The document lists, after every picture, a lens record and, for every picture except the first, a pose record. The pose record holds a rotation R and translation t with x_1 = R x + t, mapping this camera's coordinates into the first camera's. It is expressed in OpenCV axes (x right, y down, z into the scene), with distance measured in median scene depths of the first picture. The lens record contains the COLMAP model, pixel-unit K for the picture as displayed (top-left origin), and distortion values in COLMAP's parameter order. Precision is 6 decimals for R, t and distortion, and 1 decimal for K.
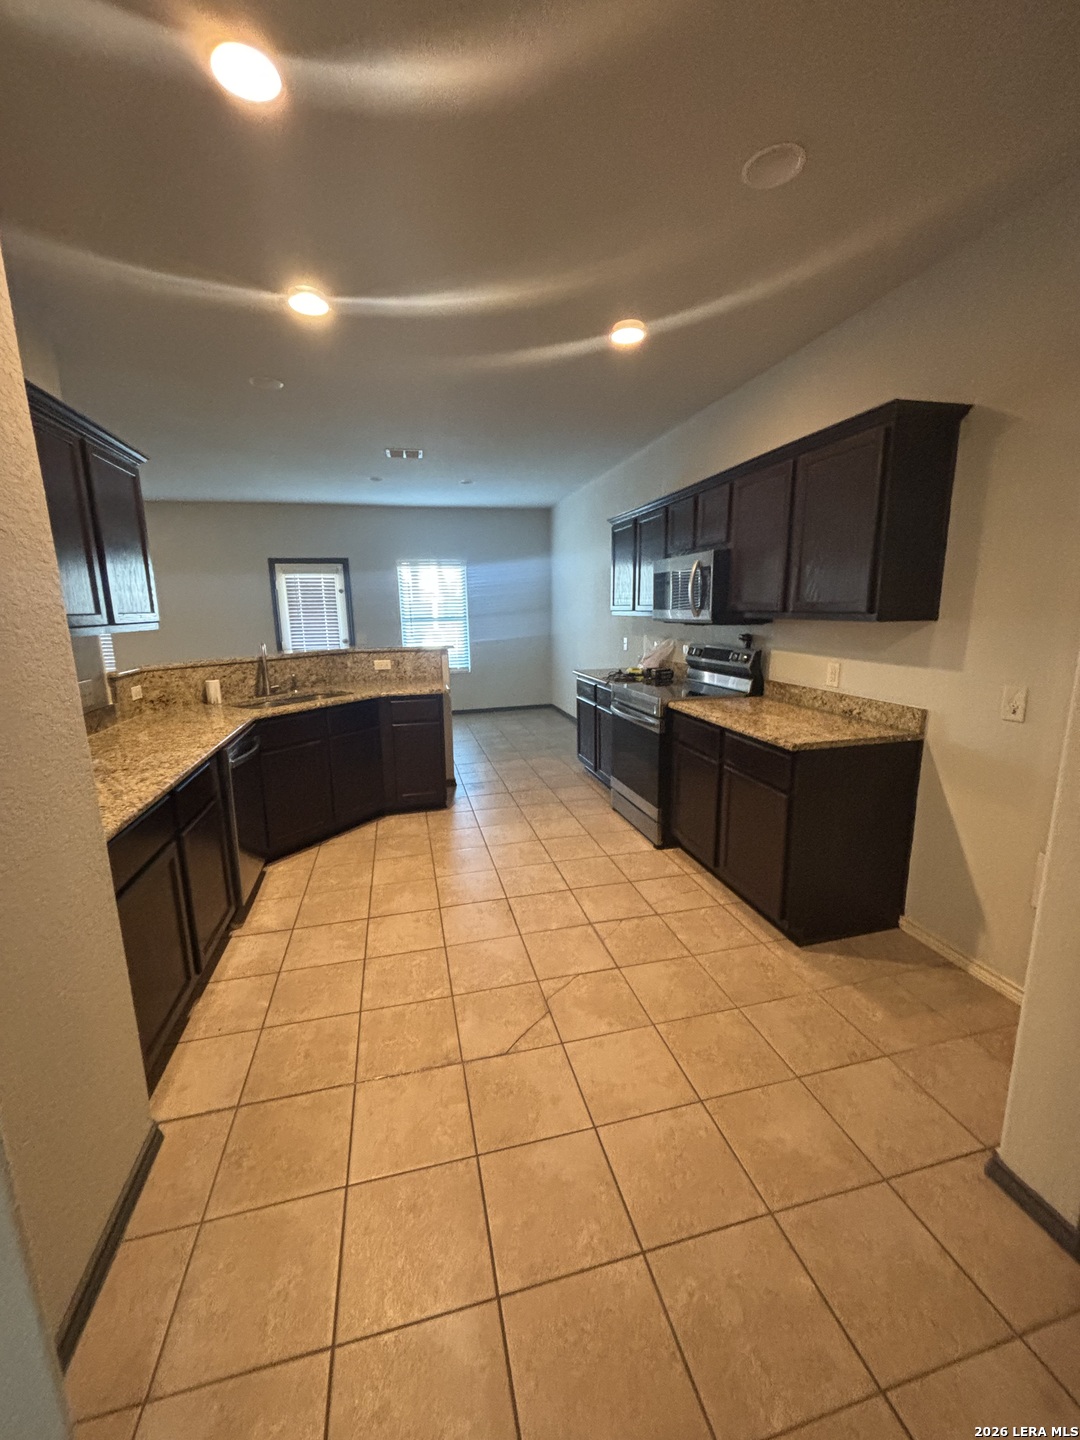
lens RADIAL K [[580.1, 0, 539.6], [0, 580.1, 717.9], [0, 0, 1]] dist [0.000755, 0.000251]
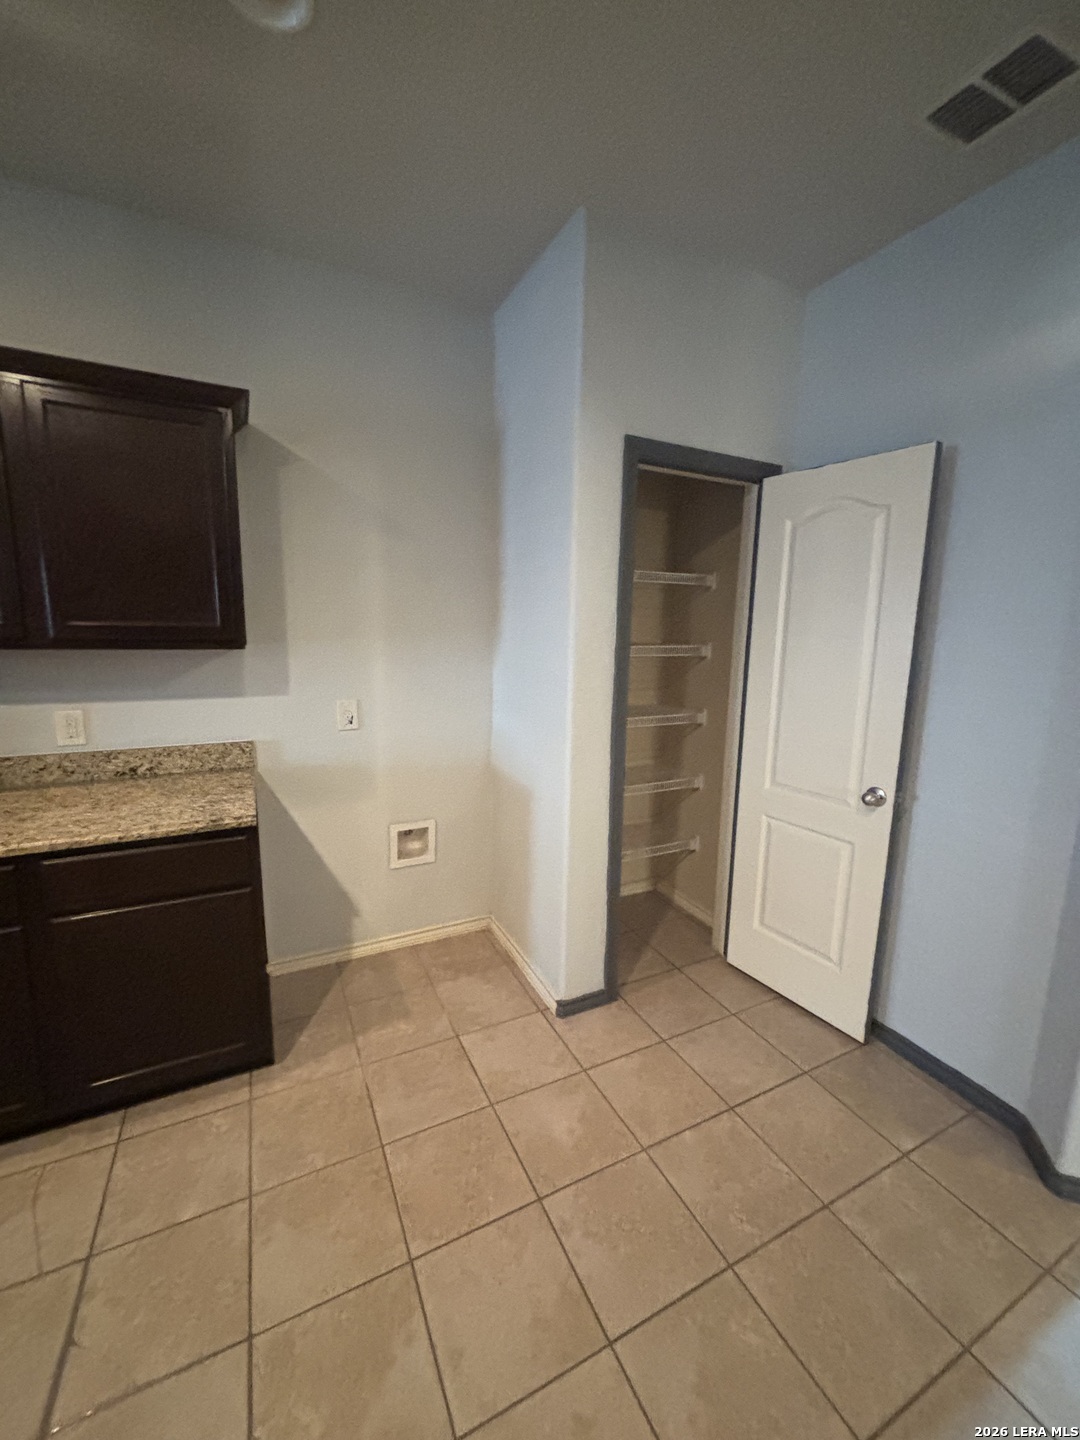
lens RADIAL K [[580.1, 0, 542.5], [0, 580.1, 716.1], [0, 0, 1]] dist [0.000755, 0.000251]
pose [[-0.222719, -0.144443, 0.964123, -0.273954], [0.169023, 0.968264, 0.184109, -0.121961], [-0.960118, 0.203964, -0.191237, 0.605730]]
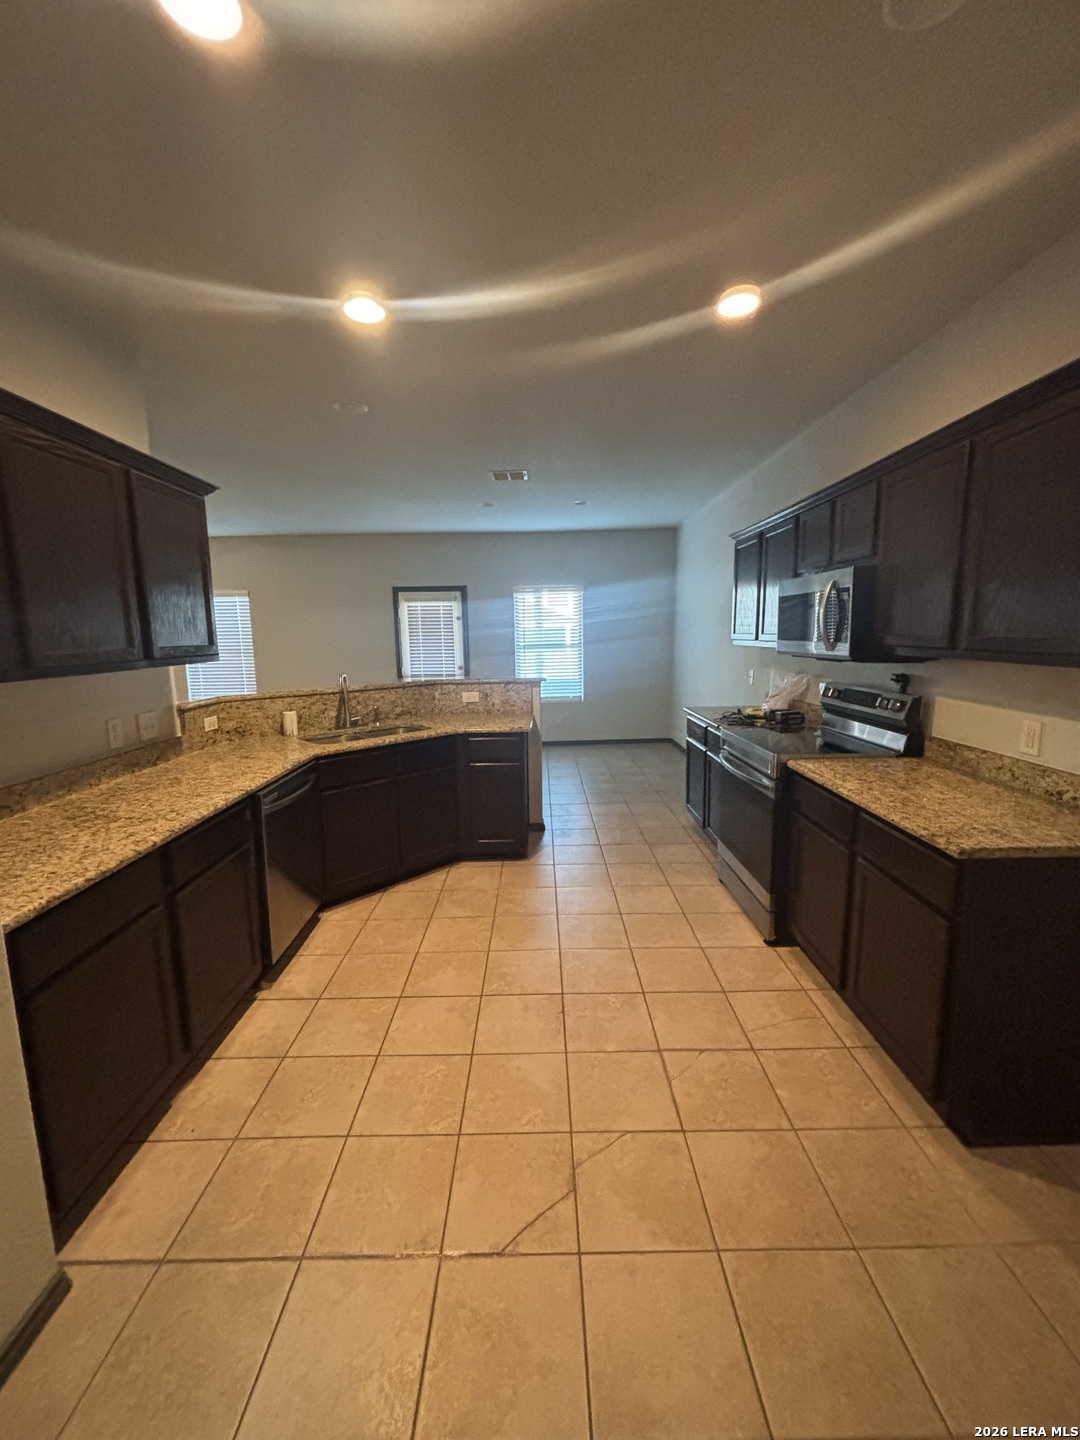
lens RADIAL K [[580.1, 0, 541.2], [0, 580.1, 716.8], [0, 0, 1]] dist [0.000755, 0.000251]
pose [[0.971949, 0.034964, -0.232578, 0.092732], [-0.044541, 0.998357, -0.036051, -0.048608], [0.230936, 0.045399, 0.971909, 0.180498]]
